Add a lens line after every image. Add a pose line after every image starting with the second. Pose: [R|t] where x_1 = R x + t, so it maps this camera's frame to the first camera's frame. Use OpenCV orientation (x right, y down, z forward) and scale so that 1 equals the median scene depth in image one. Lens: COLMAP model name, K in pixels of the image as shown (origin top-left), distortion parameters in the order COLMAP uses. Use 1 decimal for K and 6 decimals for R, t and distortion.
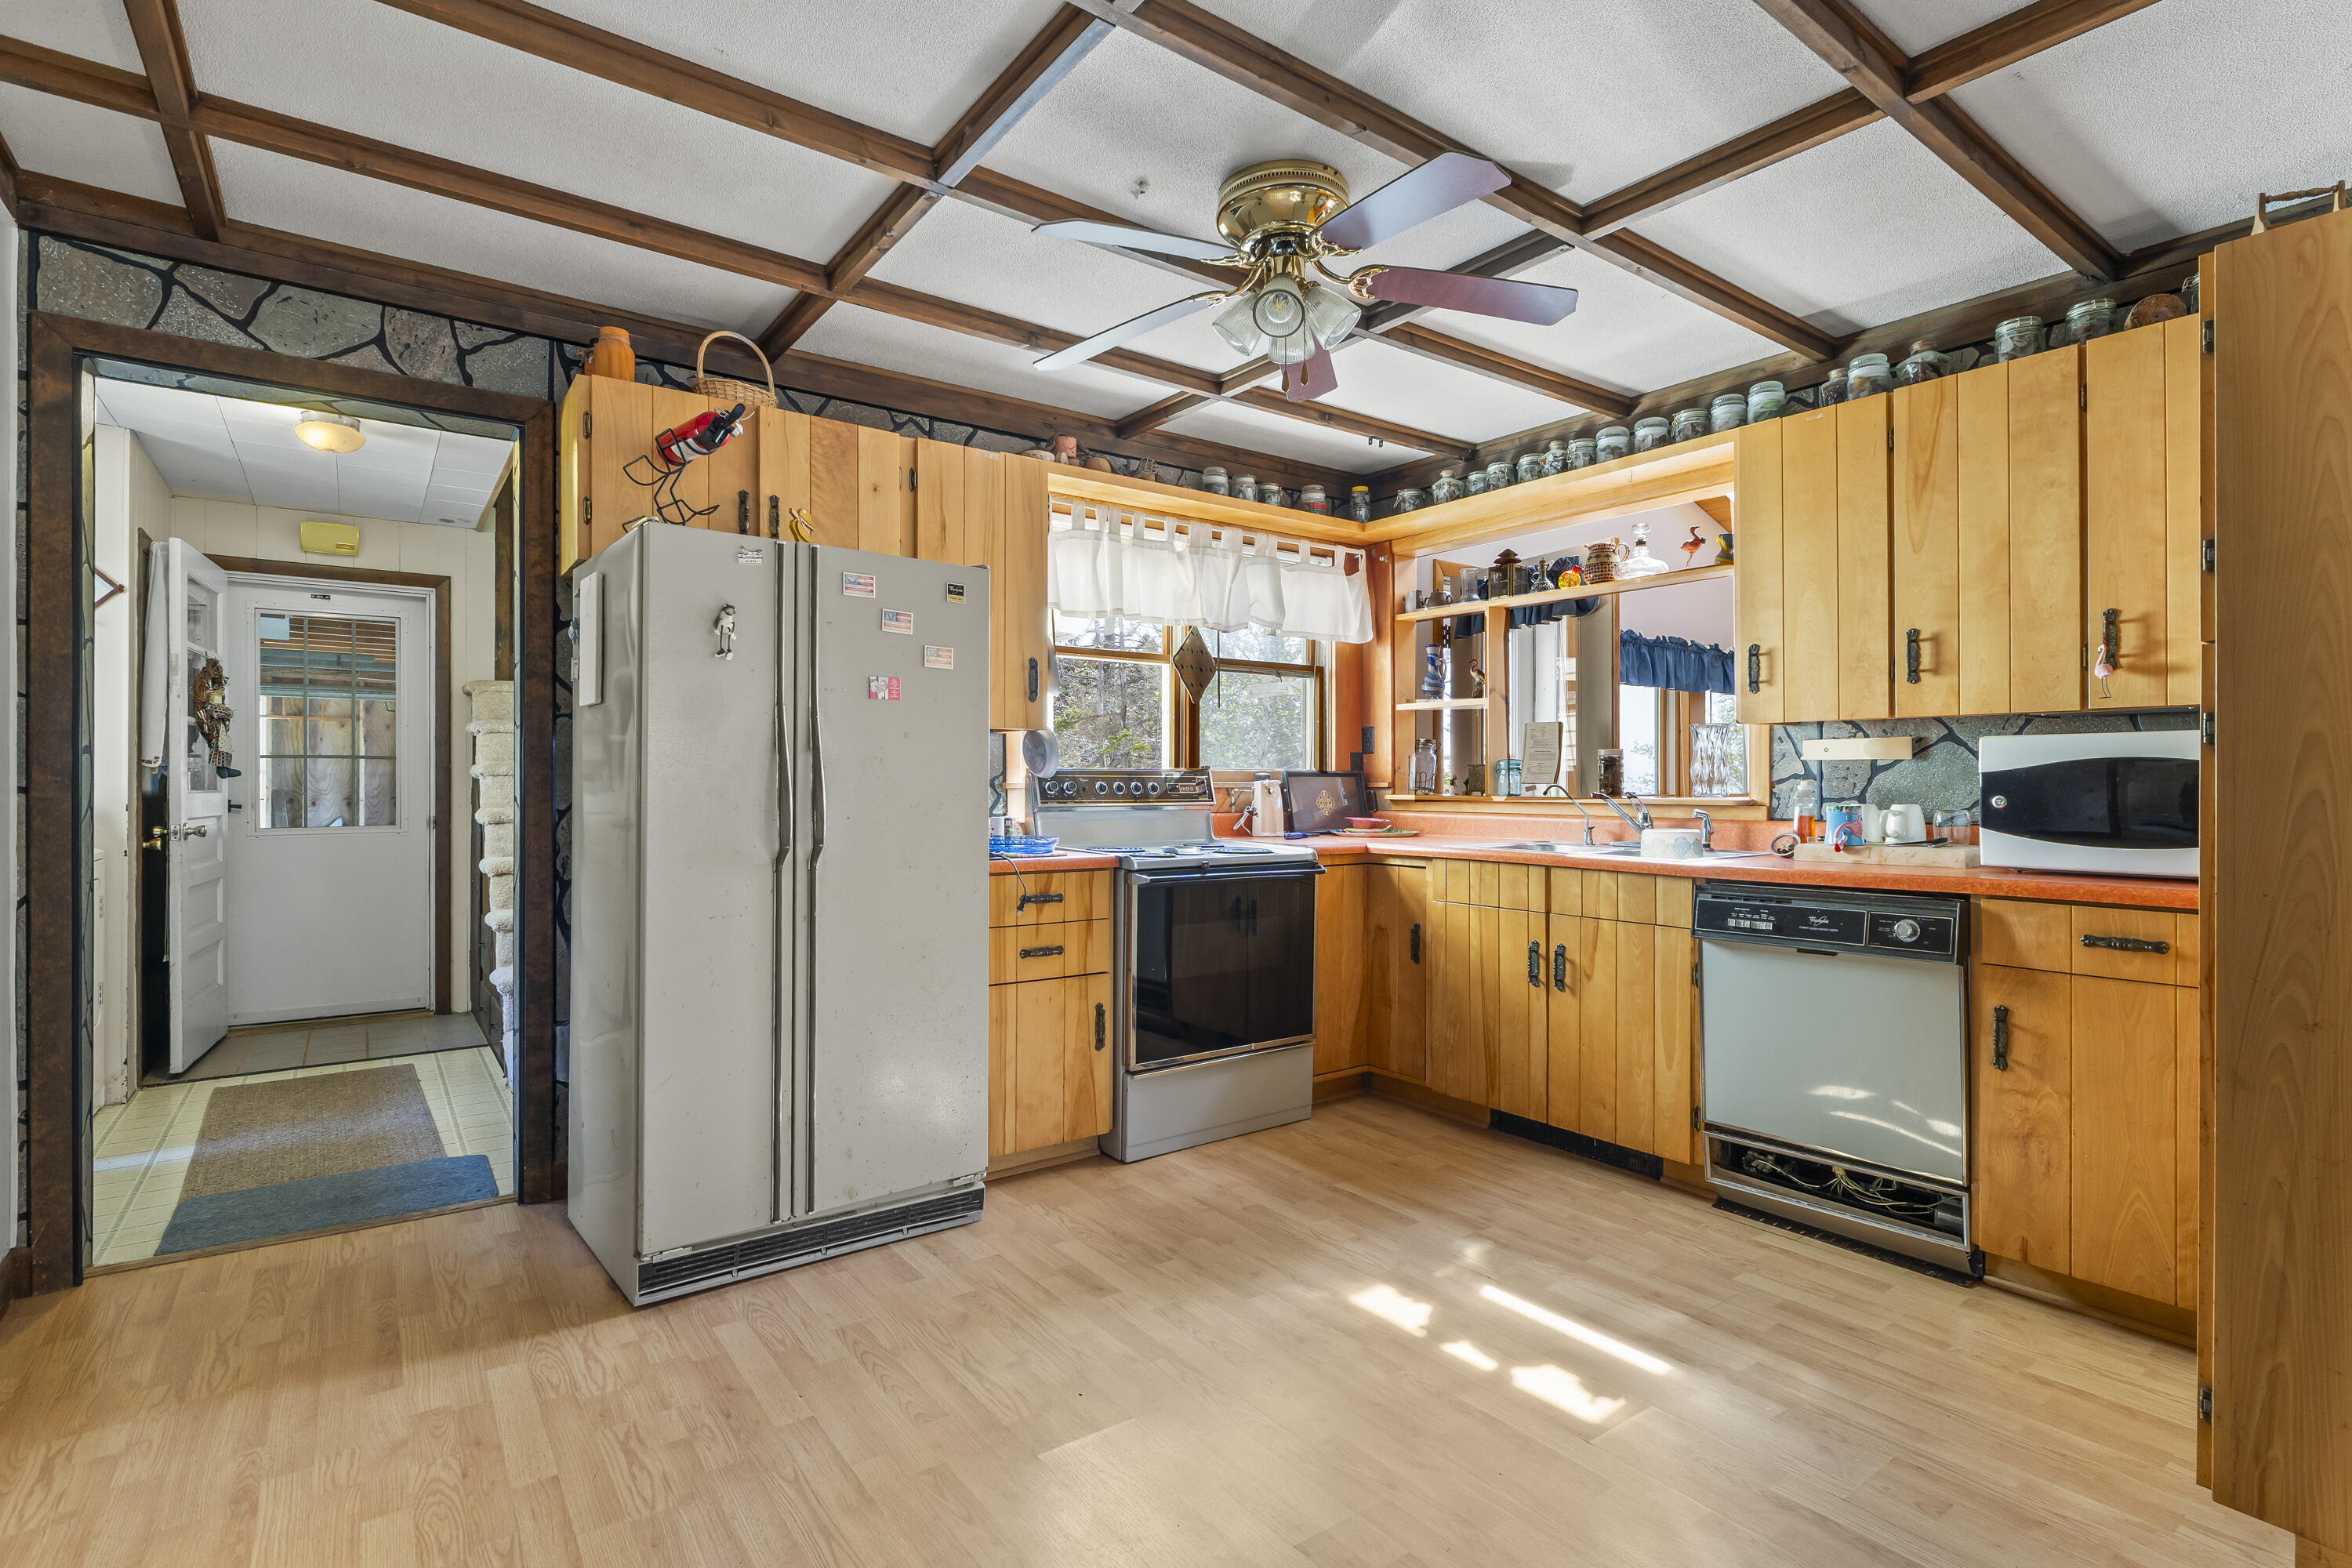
lens RADIAL K [[1126.3, 0, 1168.9], [0, 1126.3, 780.2], [0, 0, 1]] dist [-0.006364, -0.002445]
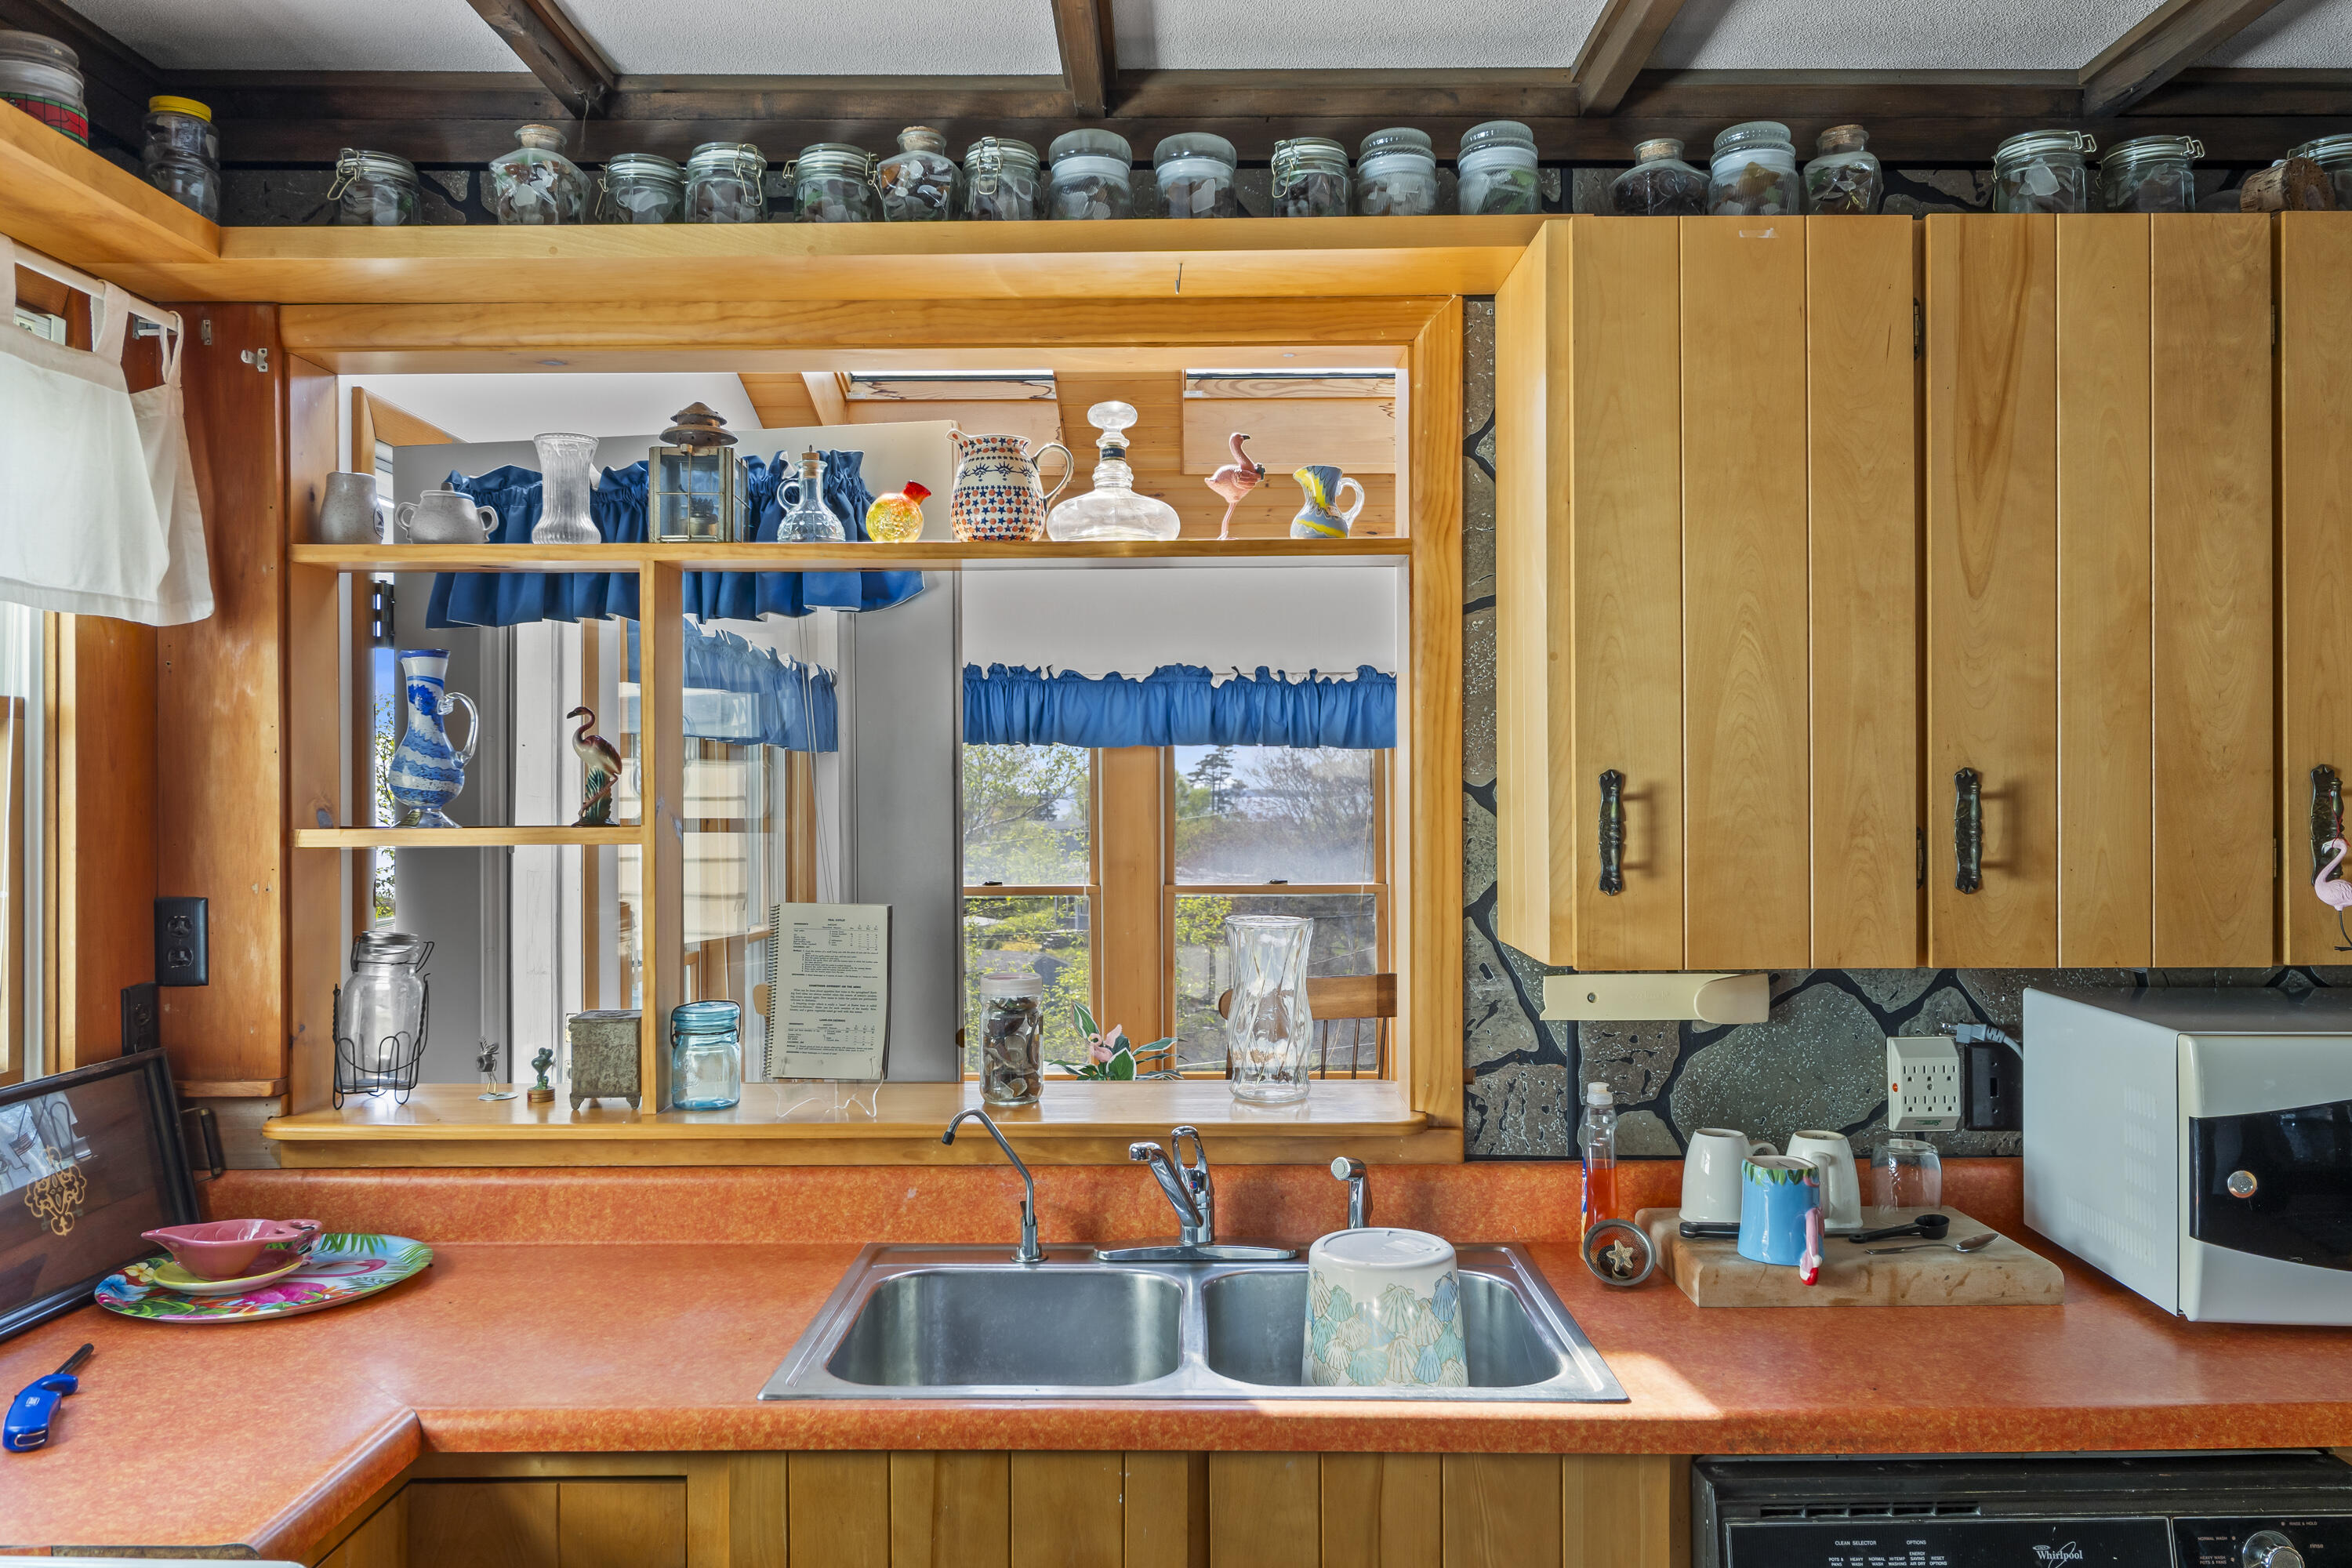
lens RADIAL K [[1721.6, 0, 1175.1], [0, 1721.6, 775.8], [0, 0, 1]] dist [-0.004418, 0.007260]
pose [[0.593862, 0.000811, 0.804566, -0.054628], [0.003492, 0.999987, -0.003586, -0.110165], [-0.804559, 0.004939, 0.593852, 0.714882]]
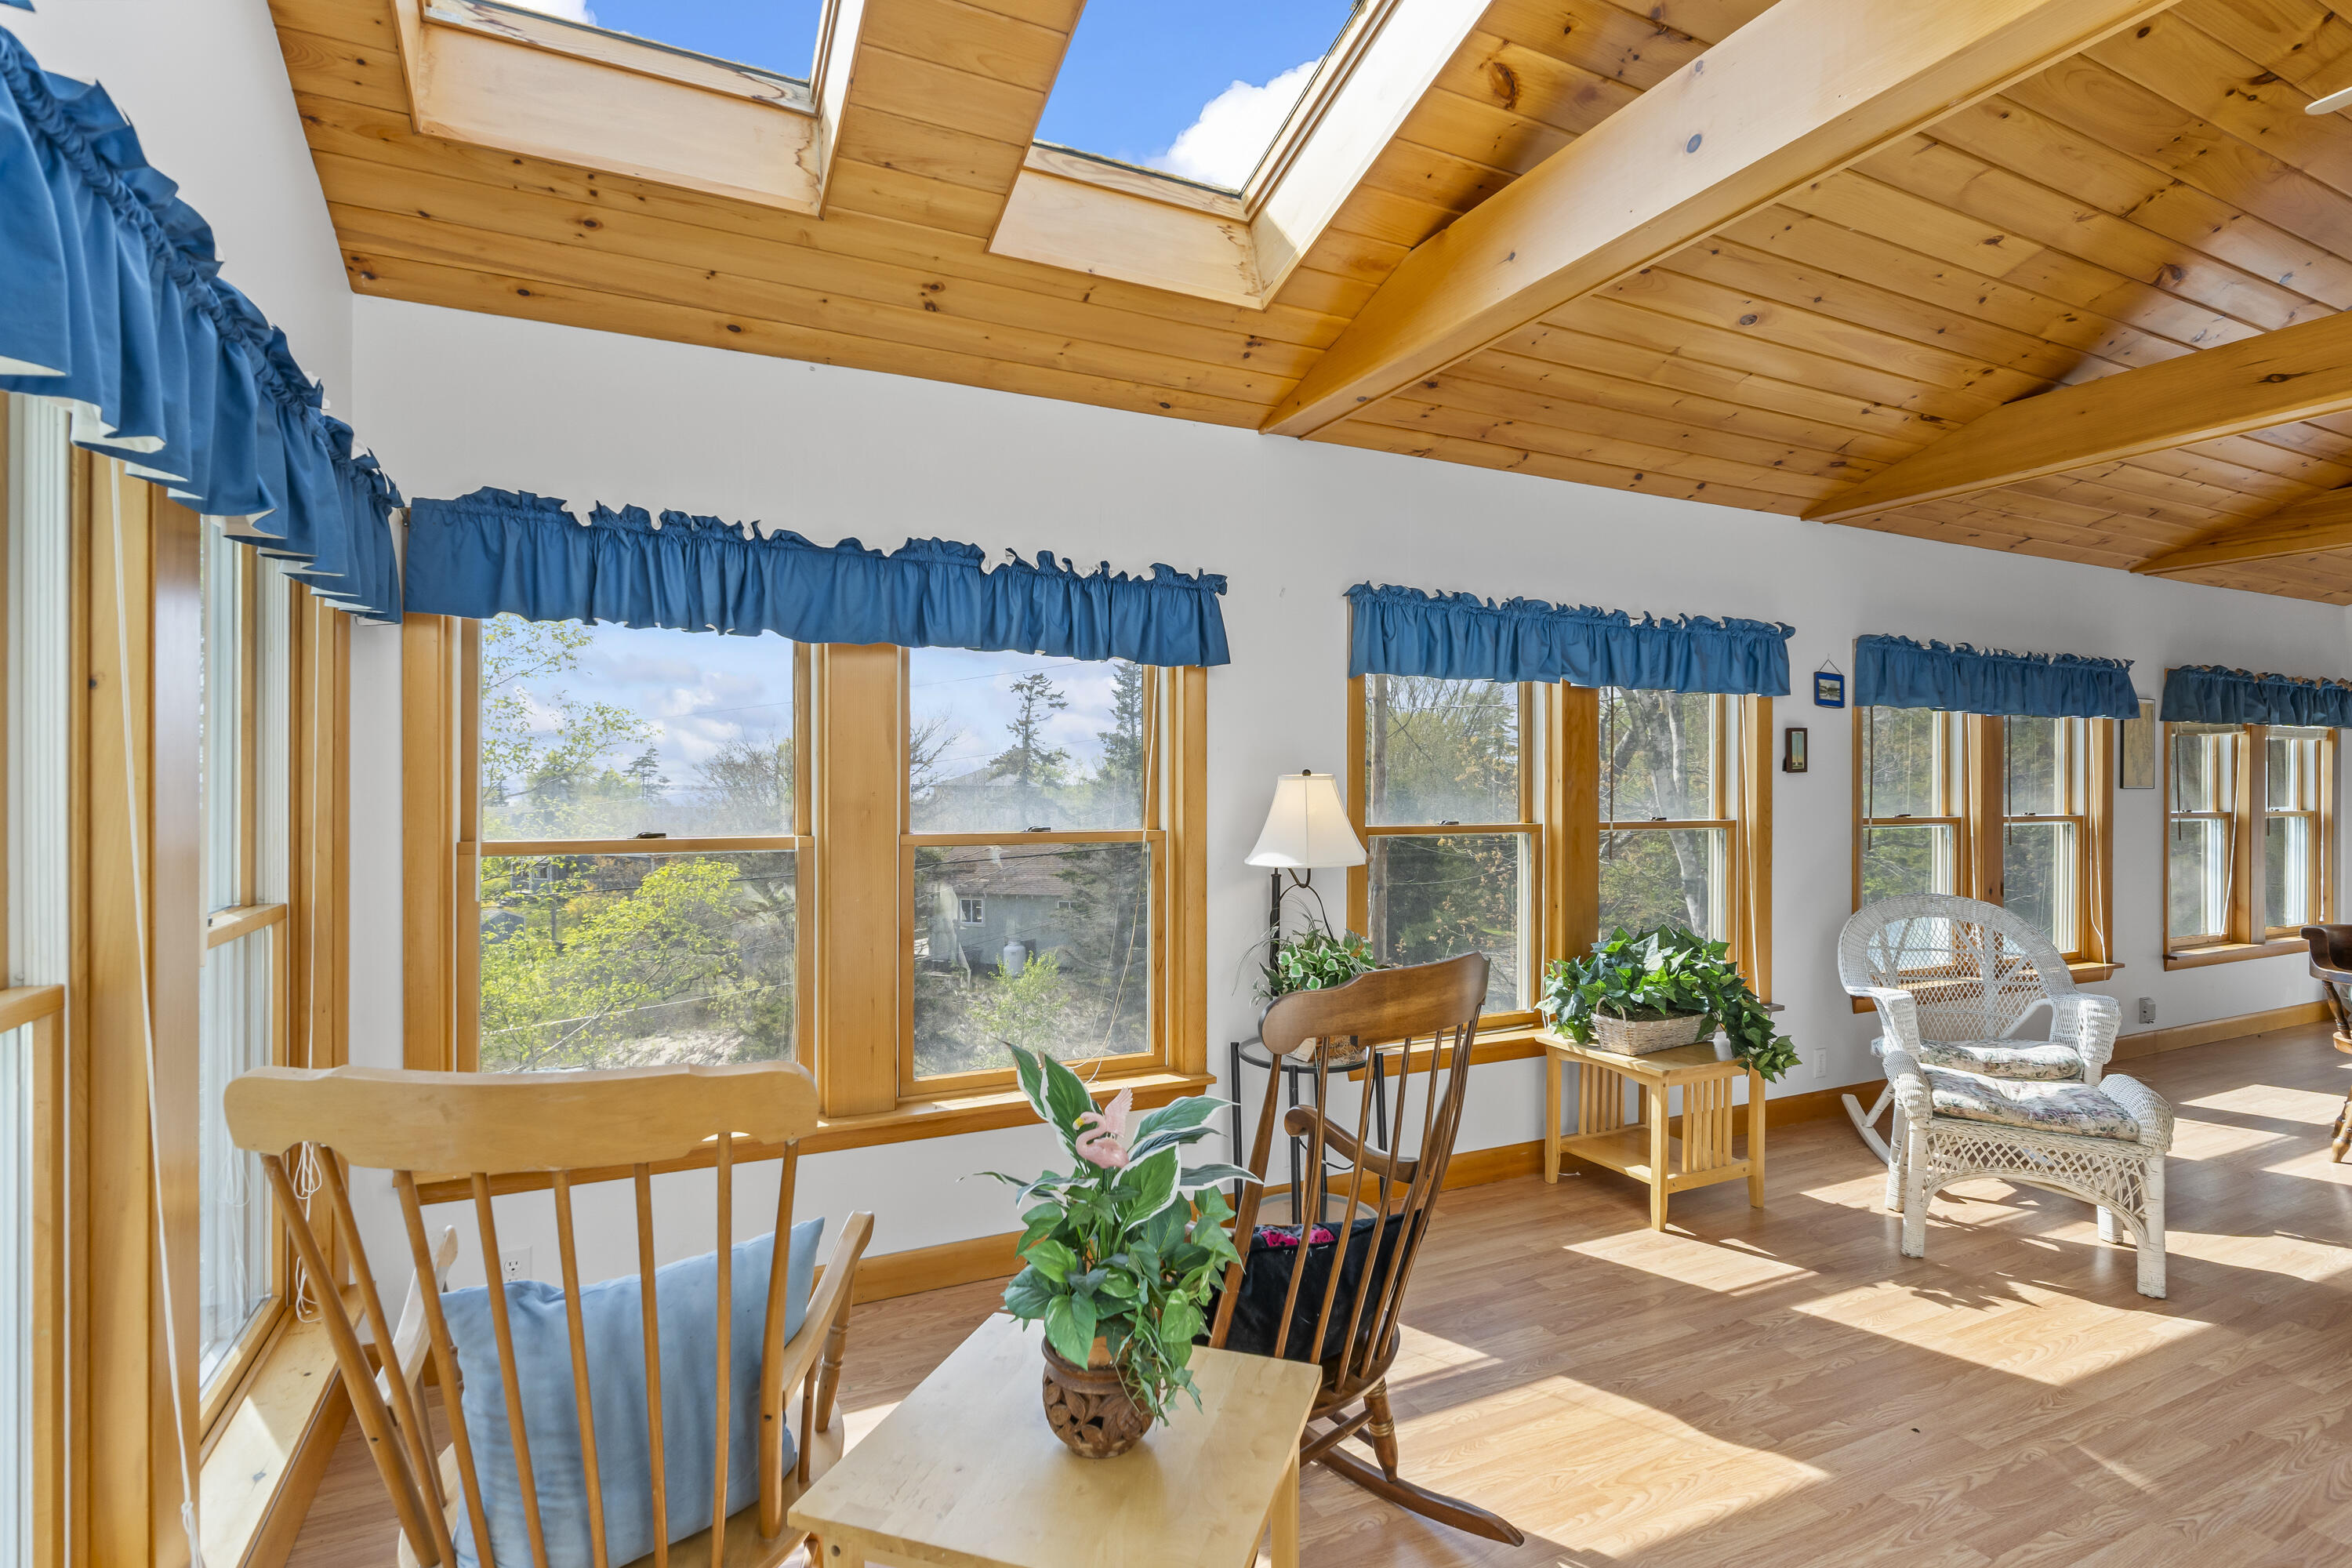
lens RADIAL K [[1136.4, 0, 1167.2], [0, 1136.4, 788.6], [0, 0, 1]] dist [-0.006274, -0.000815]
pose [[0.181079, -0.005557, 0.983453, 0.527534], [-0.006530, 0.999955, 0.006853, -0.047470], [-0.983447, -0.007663, 0.181035, 1.410288]]
